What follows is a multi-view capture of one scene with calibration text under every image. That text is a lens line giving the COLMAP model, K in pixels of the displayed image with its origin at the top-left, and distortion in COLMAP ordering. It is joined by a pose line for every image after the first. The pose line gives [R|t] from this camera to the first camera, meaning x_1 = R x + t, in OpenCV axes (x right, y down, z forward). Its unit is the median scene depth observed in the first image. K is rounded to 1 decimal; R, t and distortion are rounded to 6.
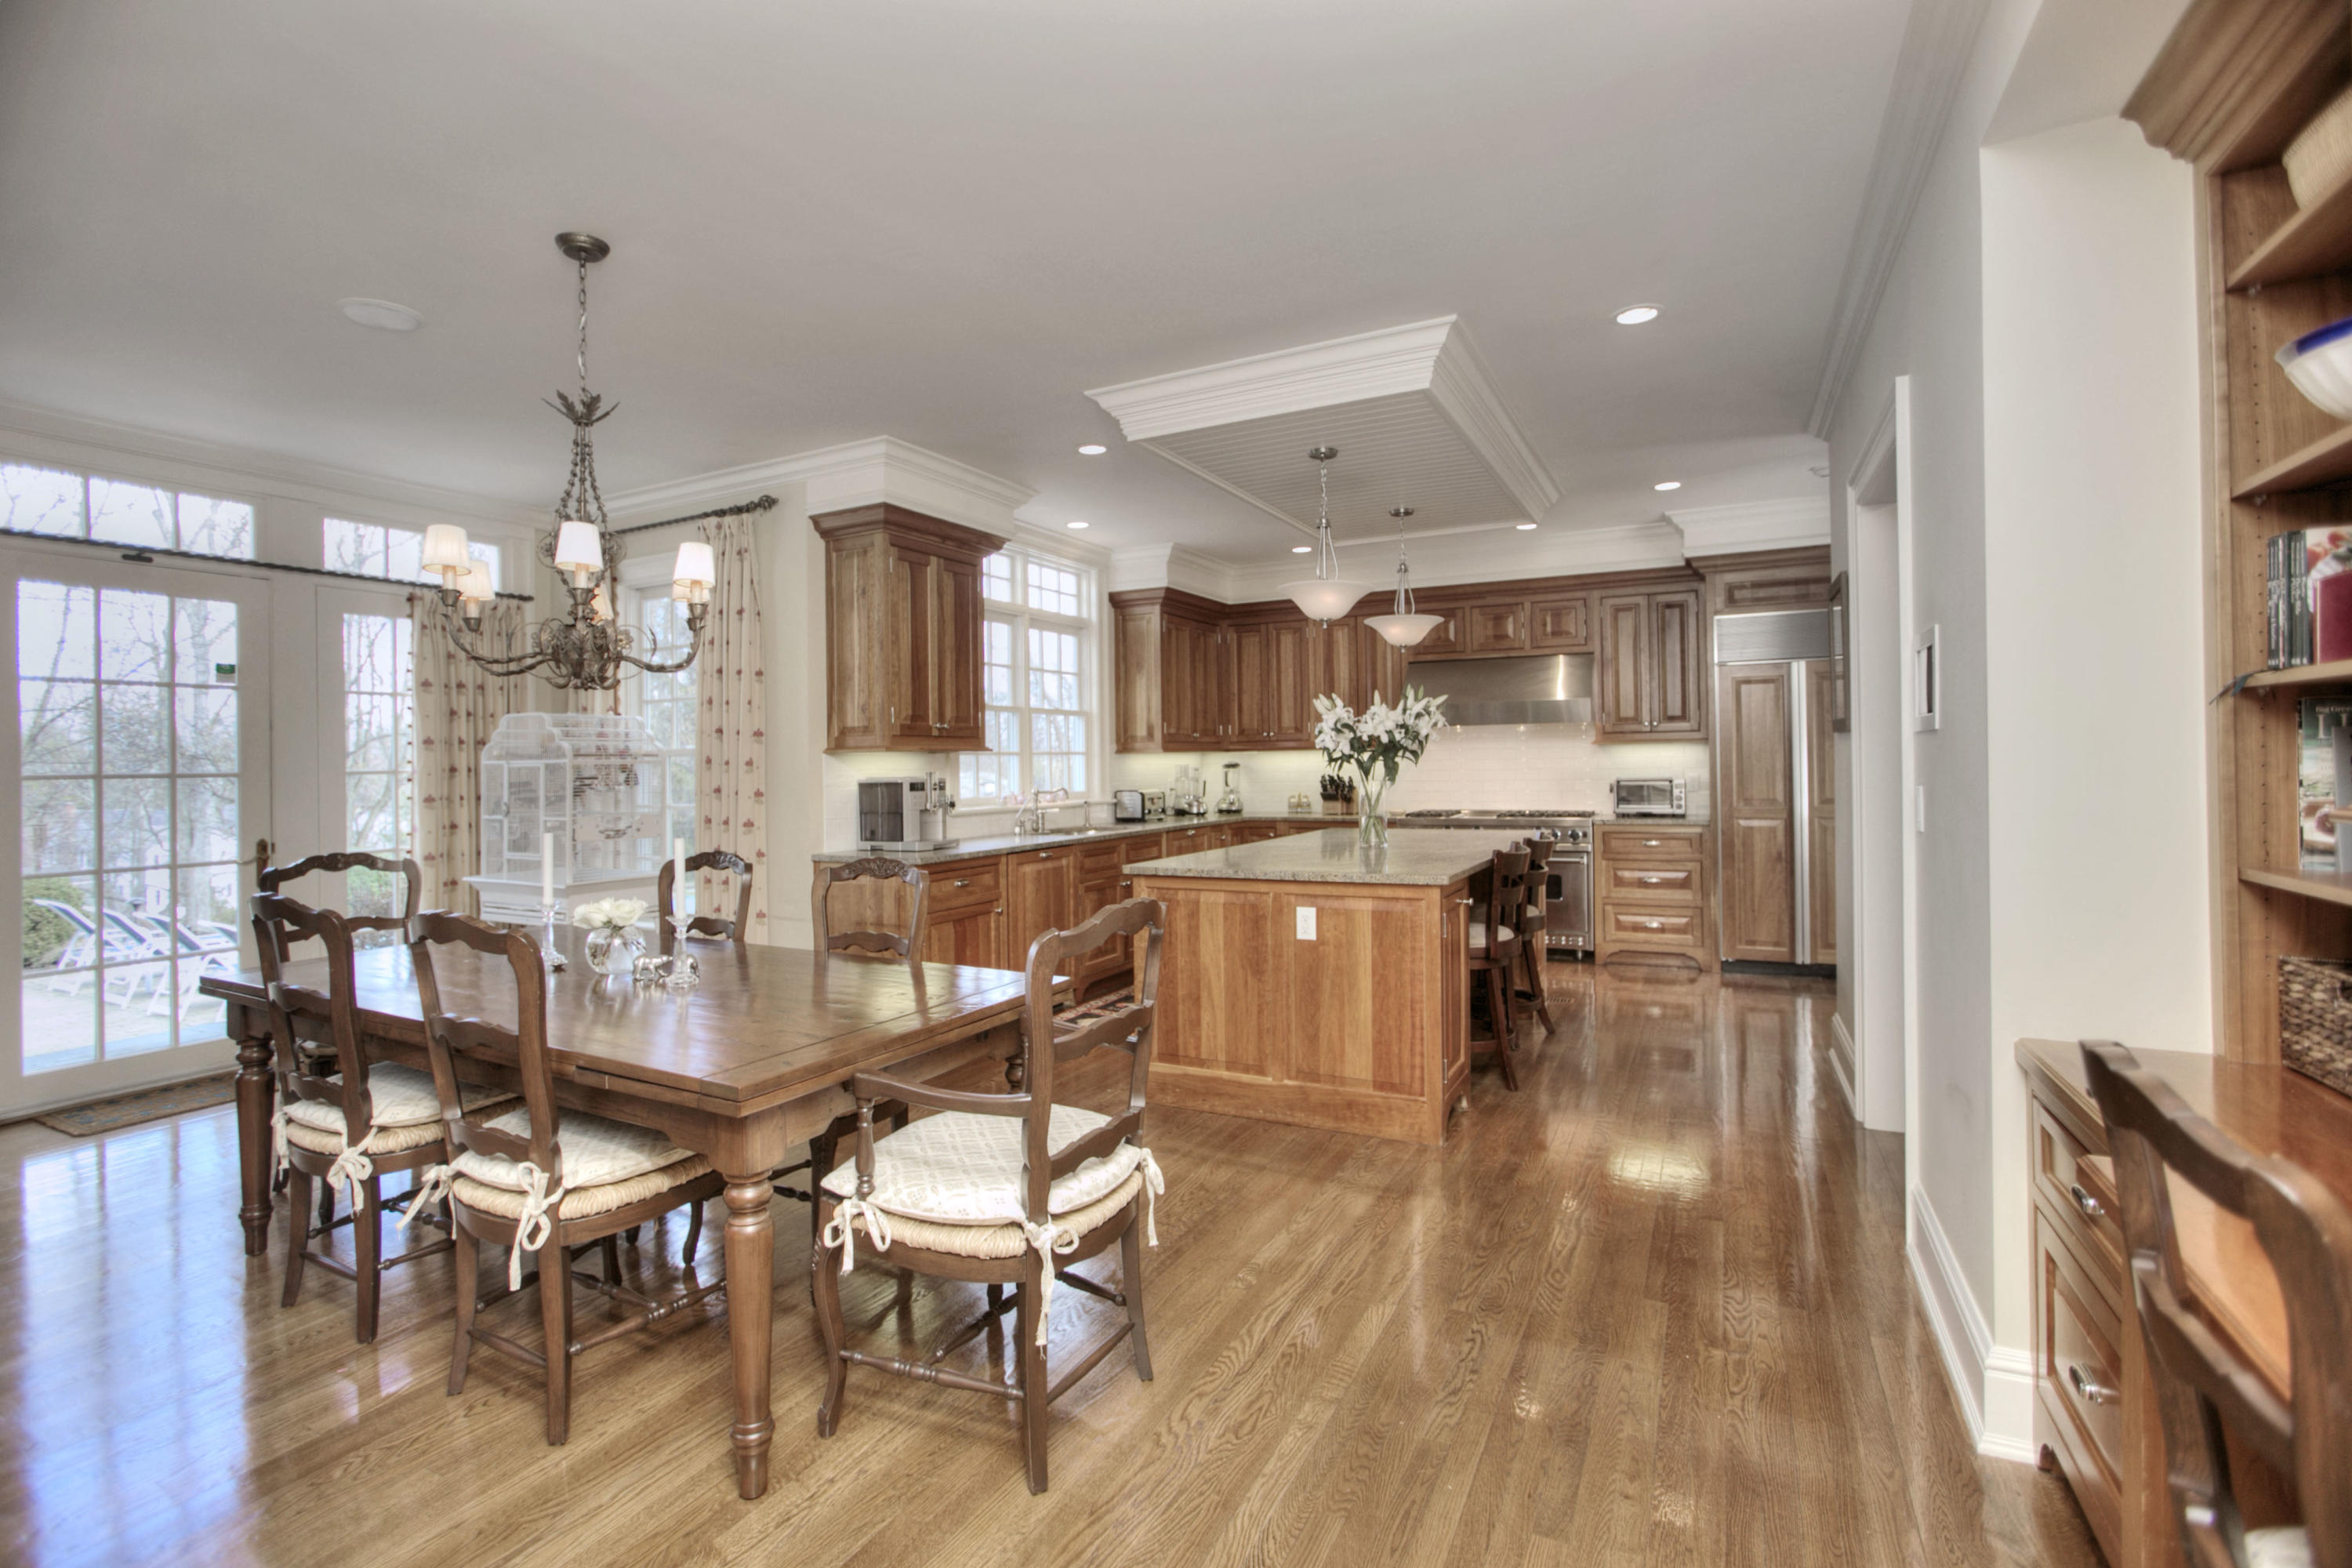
lens RADIAL K [[1044.8, 0, 1172.4], [0, 1044.8, 756.7], [0, 0, 1]] dist [-0.054383, -0.000023]
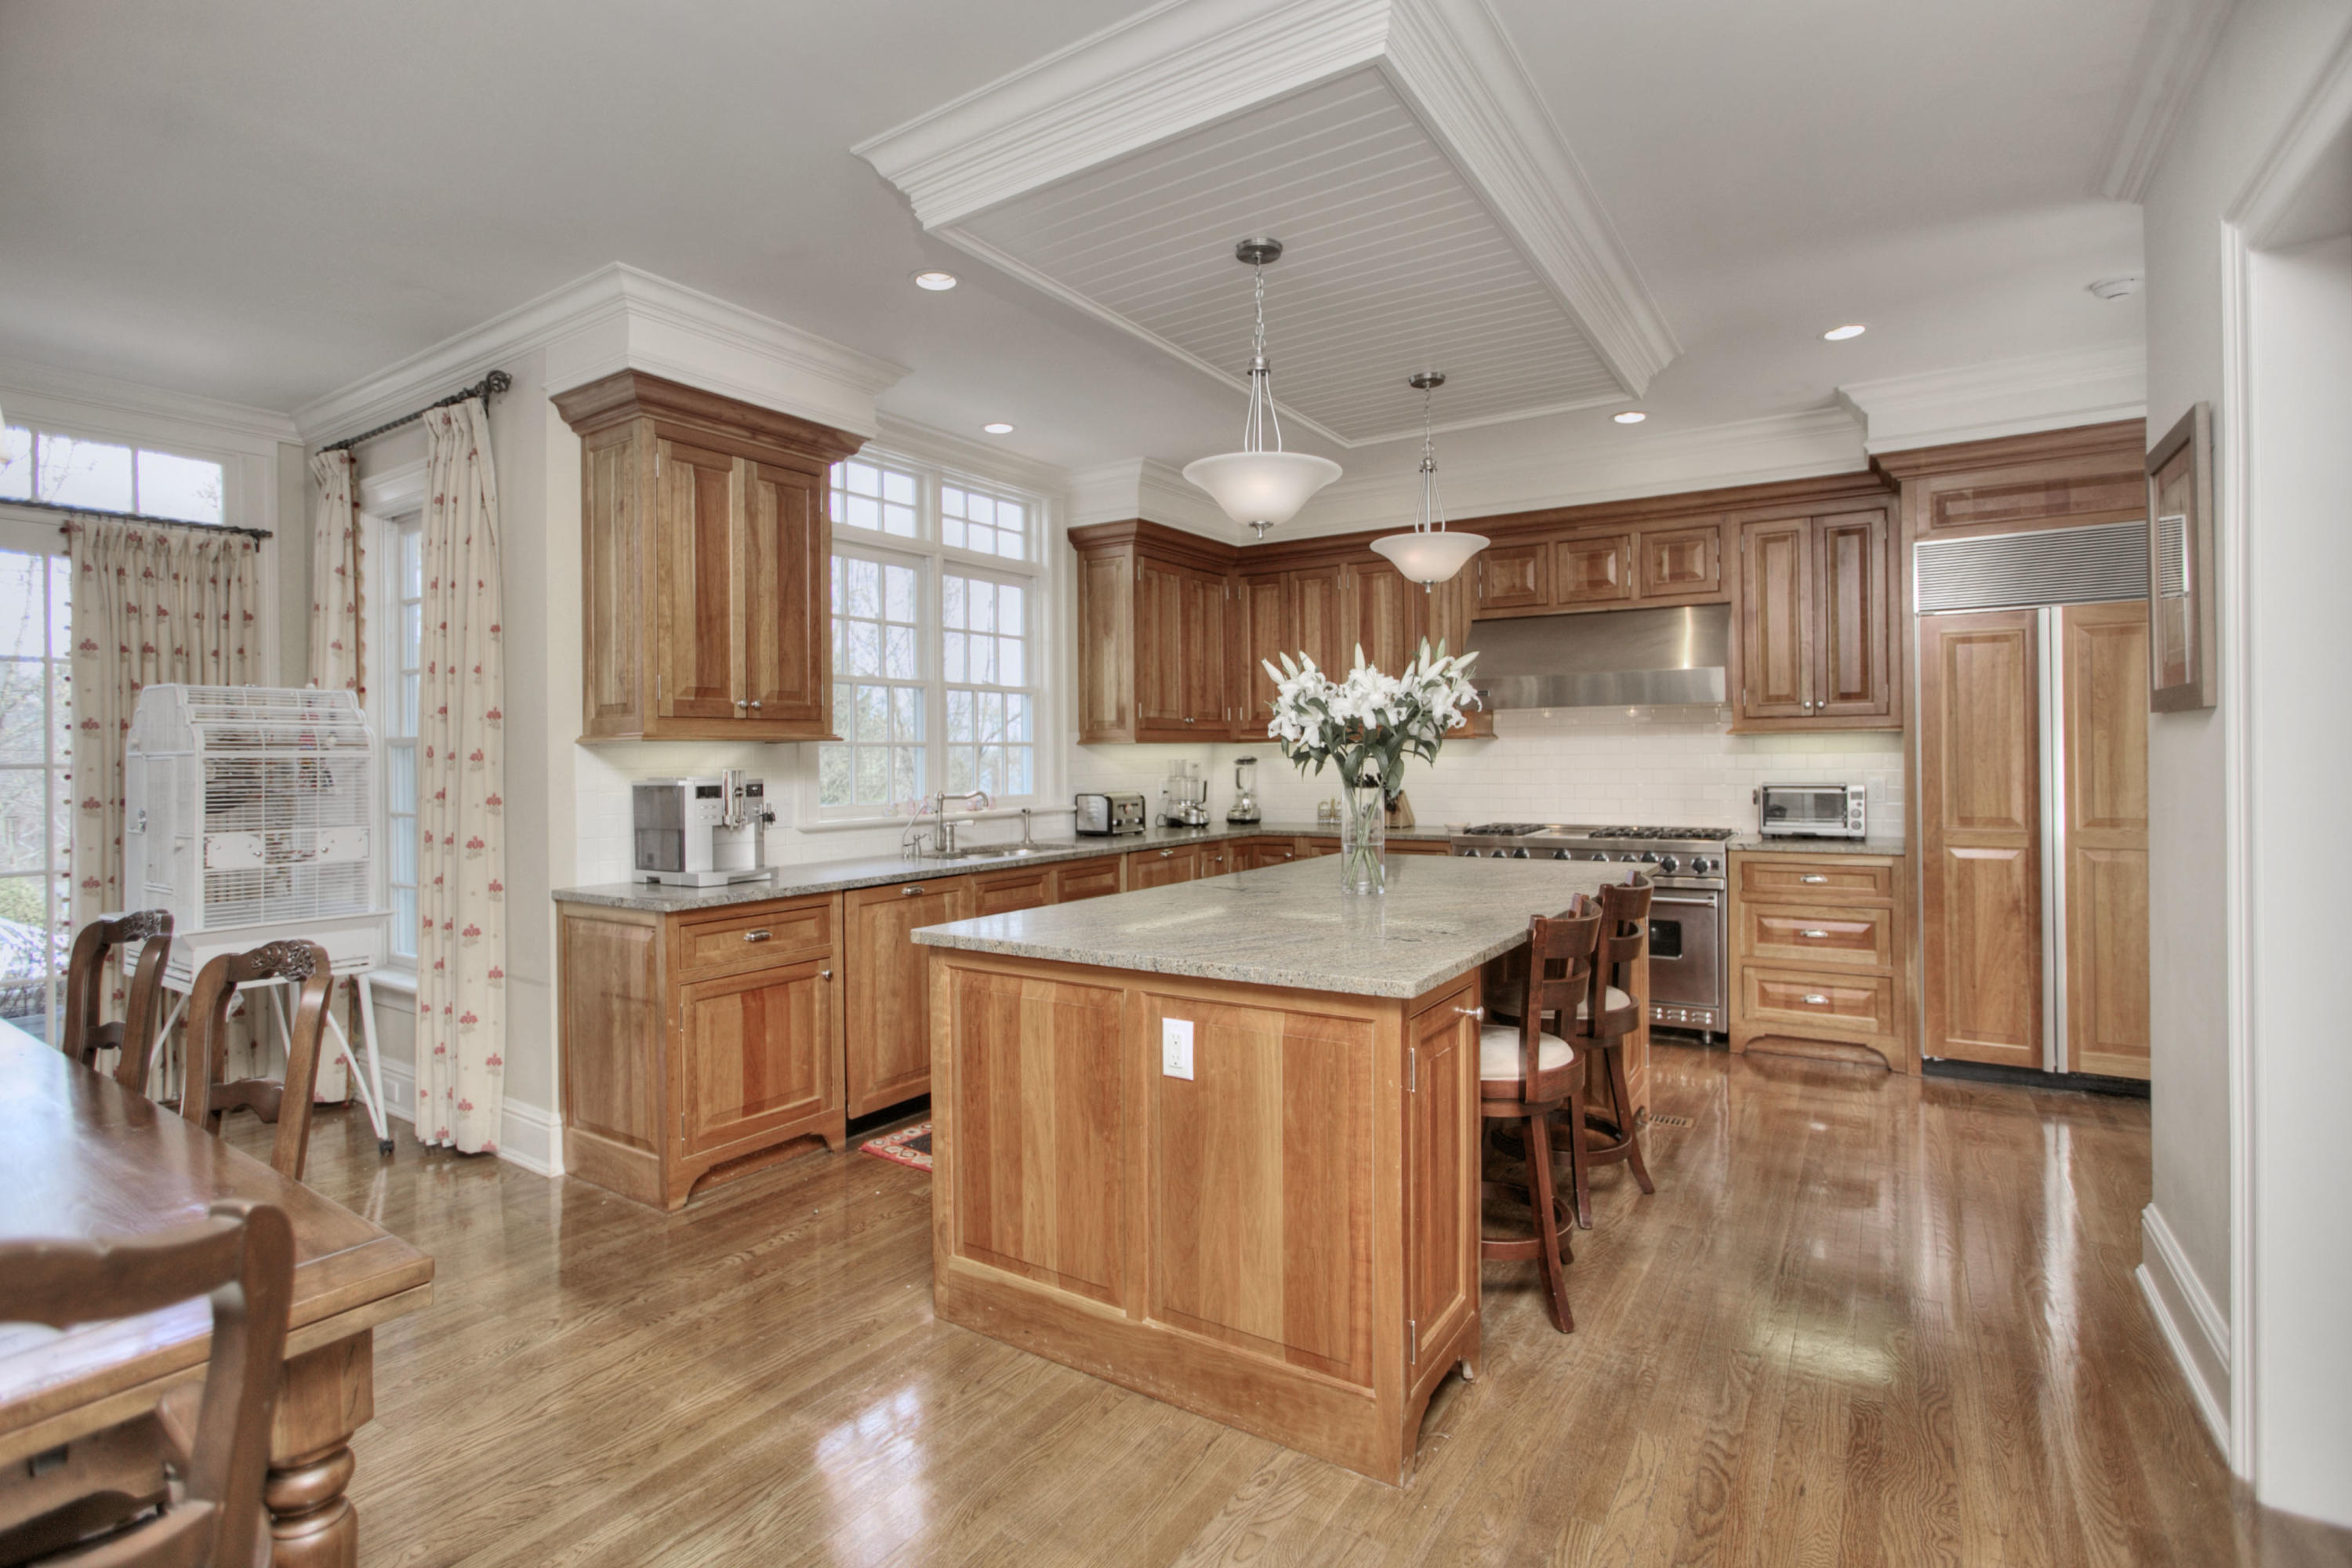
lens RADIAL K [[1189.8, 0, 1176.4], [0, 1189.8, 752.3], [0, 0, 1]] dist [-0.057610, 0.025738]
pose [[0.997949, 0.004197, -0.063883, 0.100962], [-0.004007, 0.999987, 0.003093, -0.000793], [0.063895, -0.002831, 0.997953, 0.219656]]
